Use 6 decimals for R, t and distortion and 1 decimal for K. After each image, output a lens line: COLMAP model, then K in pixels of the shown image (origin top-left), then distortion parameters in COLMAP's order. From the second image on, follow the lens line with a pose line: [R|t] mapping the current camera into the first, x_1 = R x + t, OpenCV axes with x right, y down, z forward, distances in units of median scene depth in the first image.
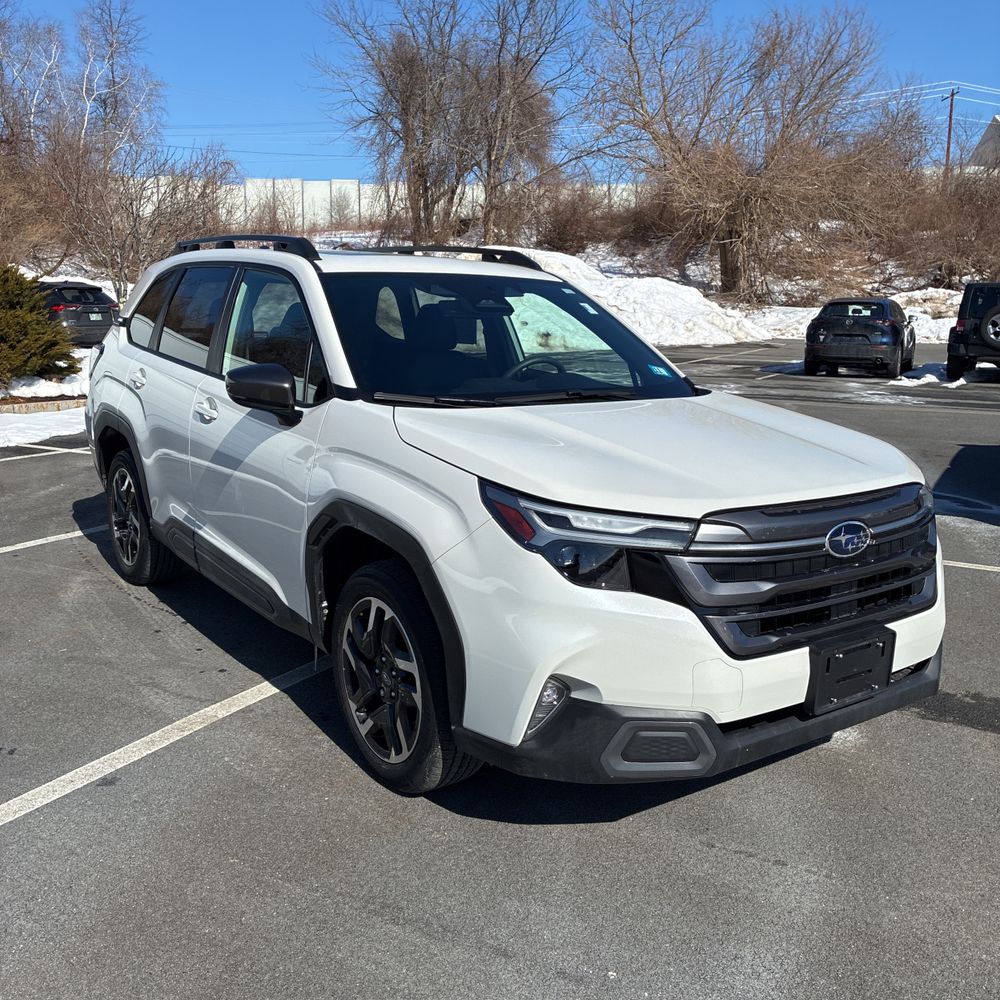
lens RADIAL K [[978.2, 0, 493.0], [0, 978.2, 485.9], [0, 0, 1]] dist [0.012564, 0.008692]
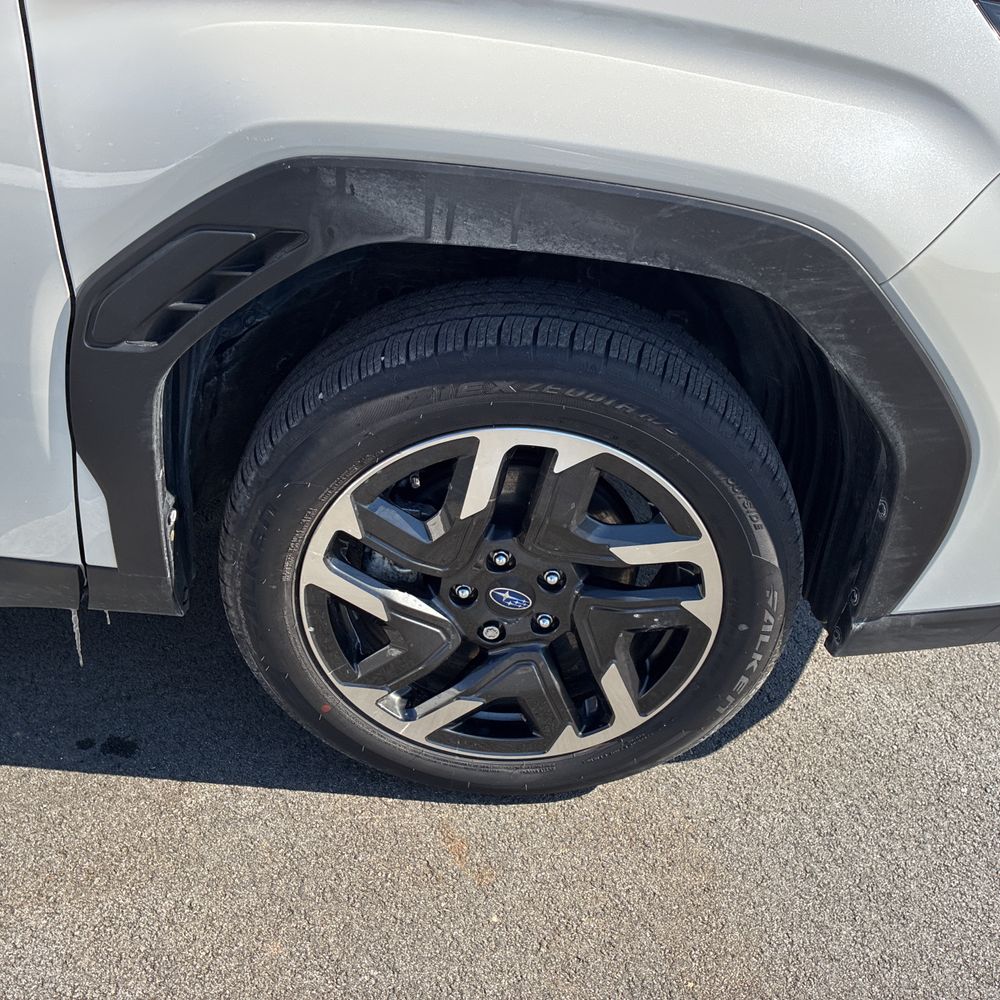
lens RADIAL K [[994.8, 0, 500.0], [0, 994.8, 500.0], [0, 0, 1]] dist [0.020767, 0.004891]
pose [[0.571265, -0.430788, 0.698626, -0.048786], [0.100080, 0.881397, 0.461653, -0.003639], [-0.814641, -0.193808, 0.546625, 0.101053]]
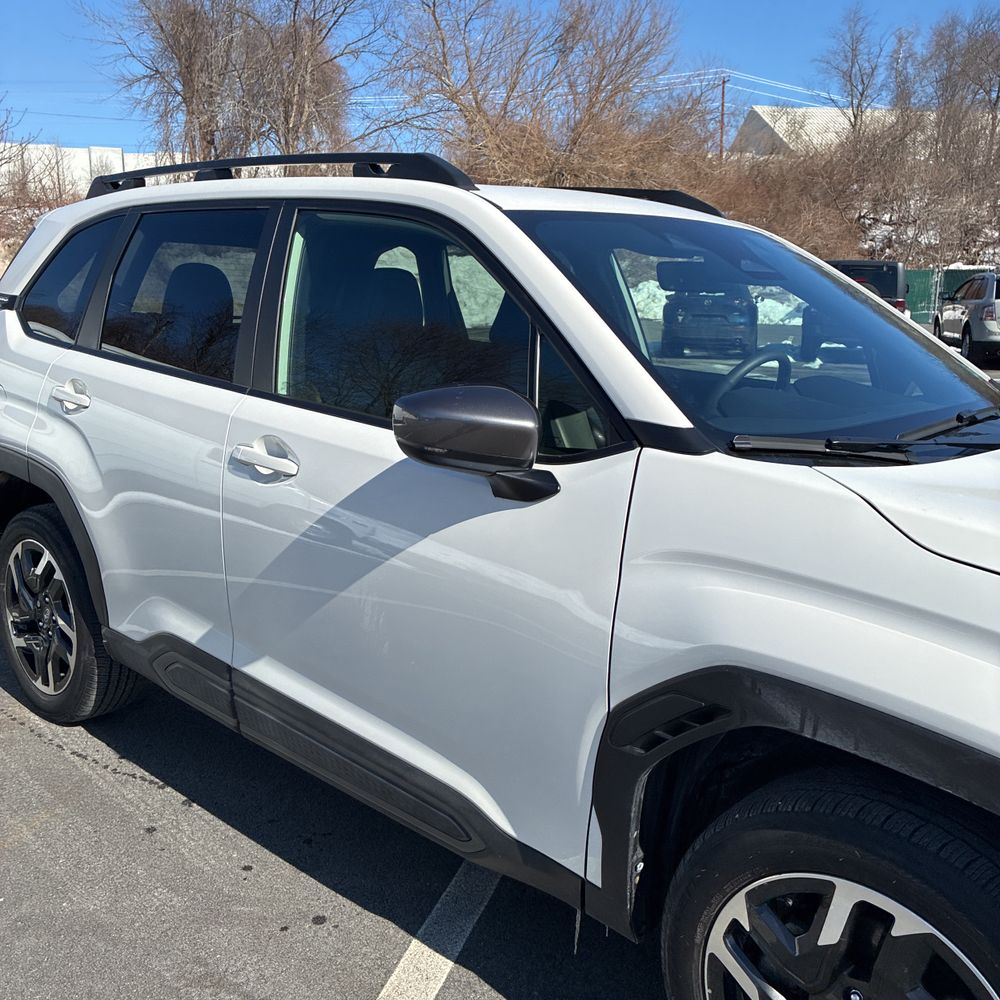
lens RADIAL K [[994.8, 0, 500.0], [0, 994.8, 500.0], [0, 0, 1]] dist [0.020767, 0.004891]
pose [[0.978018, -0.042676, 0.204108, -0.047922], [0.036615, 0.998772, 0.033385, -0.011653], [-0.205282, -0.025178, 0.978379, 0.071719]]
